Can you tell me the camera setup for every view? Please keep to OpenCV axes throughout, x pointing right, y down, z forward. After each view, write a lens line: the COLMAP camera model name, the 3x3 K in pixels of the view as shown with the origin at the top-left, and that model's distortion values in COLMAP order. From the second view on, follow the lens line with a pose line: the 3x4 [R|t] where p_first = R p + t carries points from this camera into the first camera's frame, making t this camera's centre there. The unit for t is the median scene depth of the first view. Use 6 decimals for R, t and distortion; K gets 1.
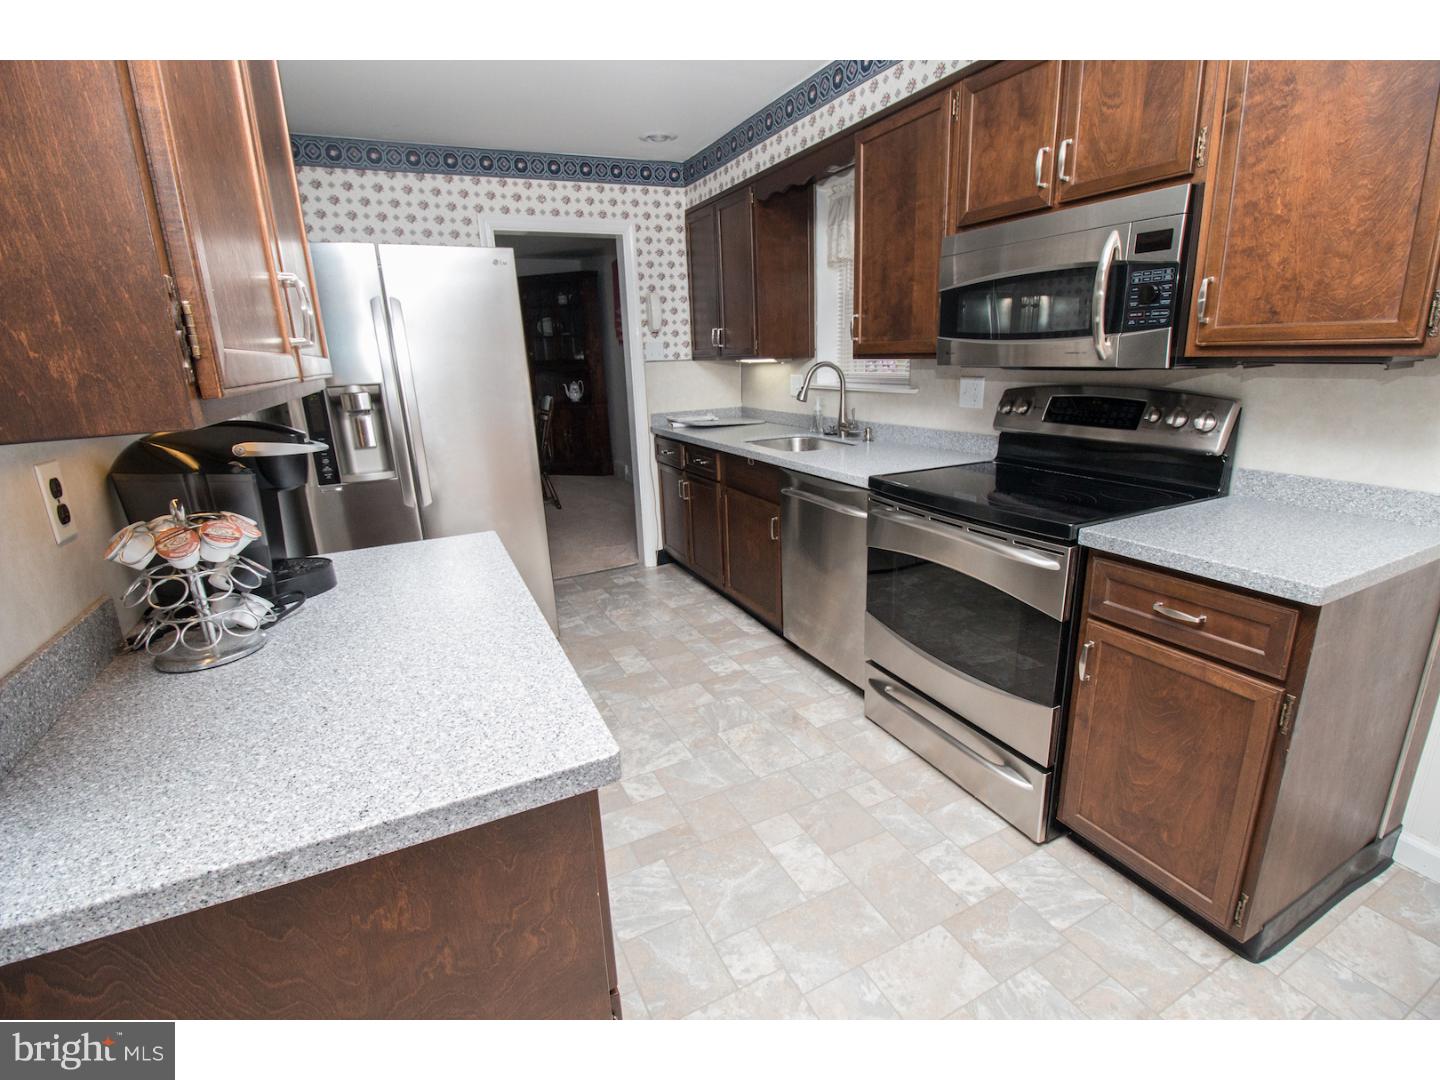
lens RADIAL K [[683.6, 0, 723.6], [0, 683.6, 541.4], [0, 0, 1]] dist [-0.011664, -0.006791]
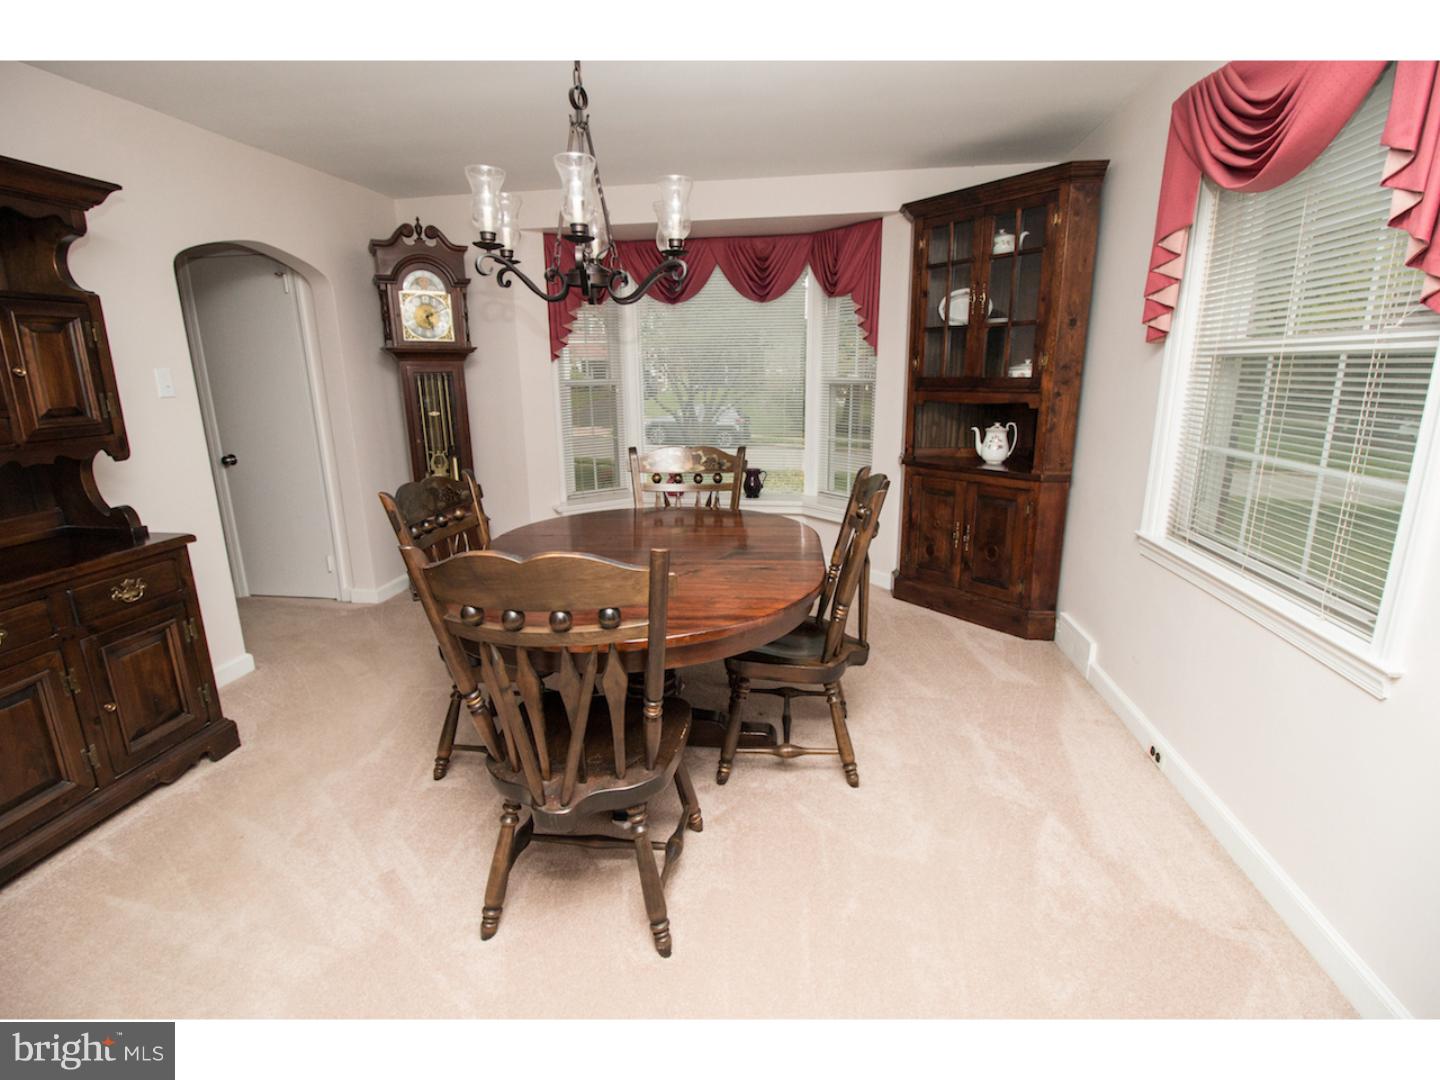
lens RADIAL K [[683.6, 0, 718.7], [0, 683.6, 542.6], [0, 0, 1]] dist [-0.011664, -0.006791]
pose [[0.824742, 0.165509, -0.540746, -0.114443], [-0.175370, 0.983926, 0.033682, -0.141285], [0.537629, 0.067052, 0.840511, 0.528109]]
